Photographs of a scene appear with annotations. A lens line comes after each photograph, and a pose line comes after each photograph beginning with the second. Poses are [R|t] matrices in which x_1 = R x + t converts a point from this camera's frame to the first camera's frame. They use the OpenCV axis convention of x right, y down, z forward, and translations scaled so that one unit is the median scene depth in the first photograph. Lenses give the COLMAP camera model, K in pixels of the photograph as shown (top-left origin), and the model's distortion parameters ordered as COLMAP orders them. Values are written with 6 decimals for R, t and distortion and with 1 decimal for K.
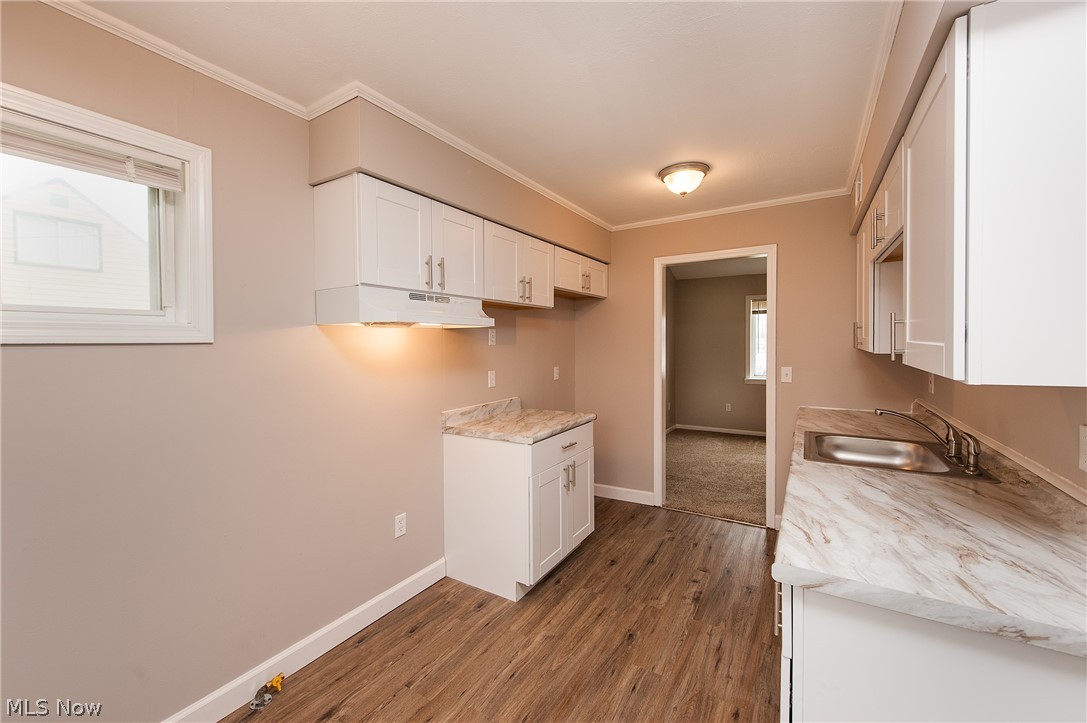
lens RADIAL K [[418.9, 0, 541.9], [0, 418.9, 354.8], [0, 0, 1]] dist [0.000430, -0.000141]
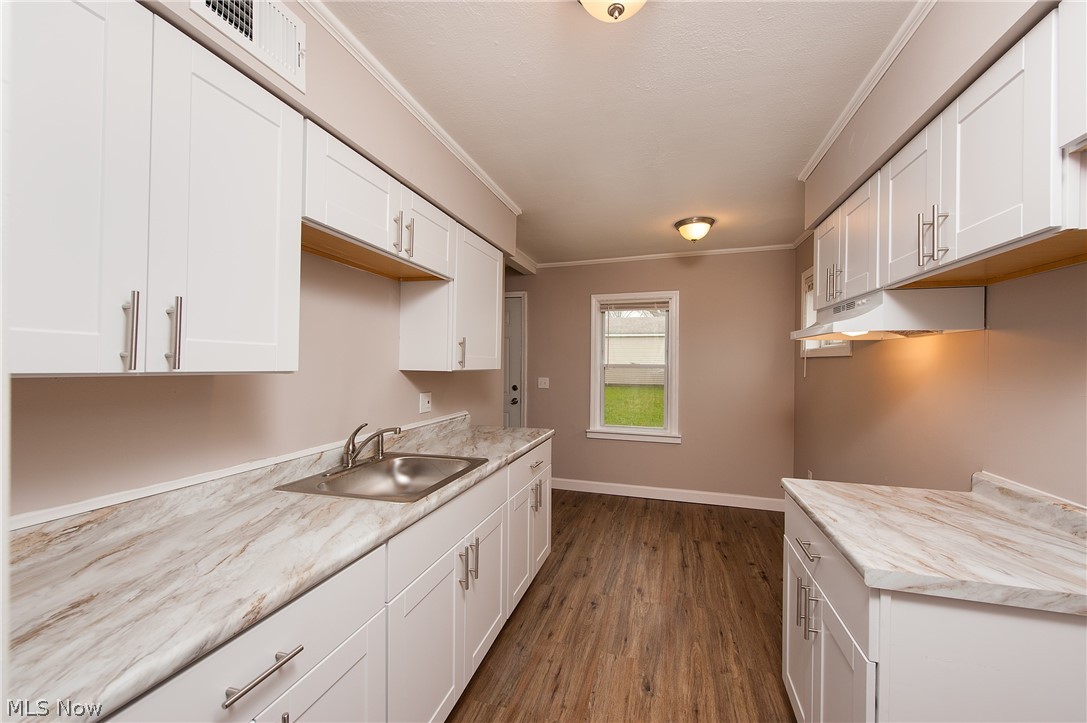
lens RADIAL K [[418.9, 0, 541.9], [0, 418.9, 354.8], [0, 0, 1]] dist [0.000430, -0.000141]
pose [[-0.963561, 0.021913, -0.266589, 0.625140], [0.019751, 0.999747, 0.010788, -0.050980], [0.266758, 0.005130, -0.963750, 1.725407]]
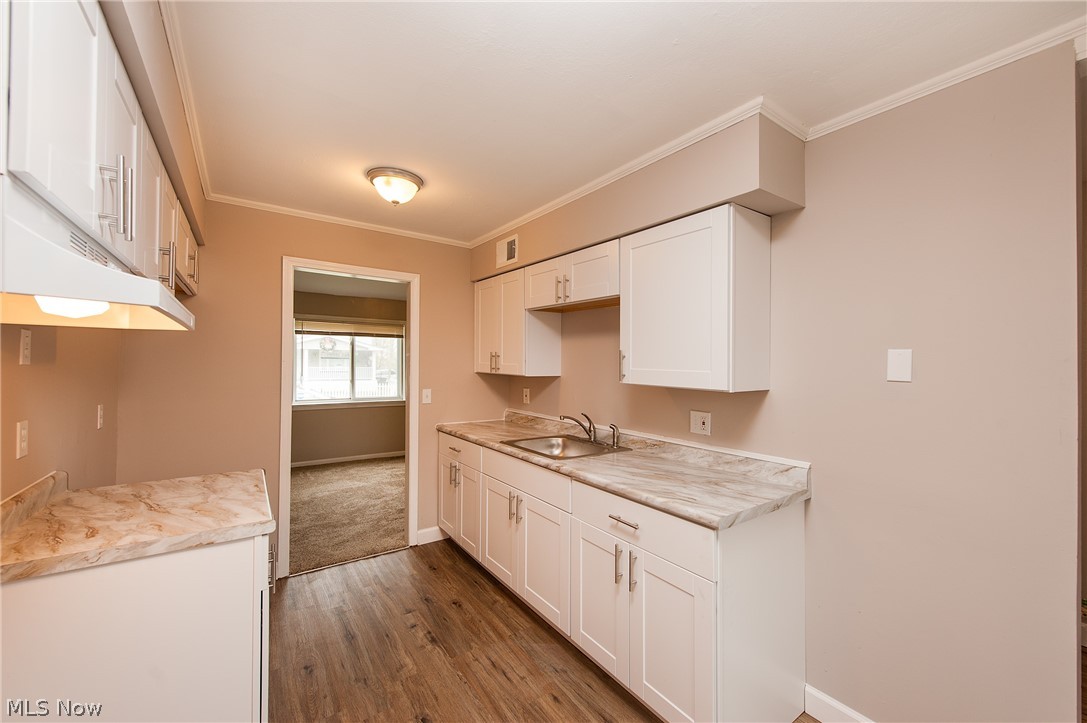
lens RADIAL K [[430.8, 0, 543.5], [0, 430.8, 361.5], [0, 0, 1]] dist [-0.000417, -0.000285]
pose [[0.387335, 0.022853, 0.921656, -0.476603], [0.011179, 0.999503, -0.029481, -0.009230], [-0.921871, 0.021723, 0.386887, 0.421944]]
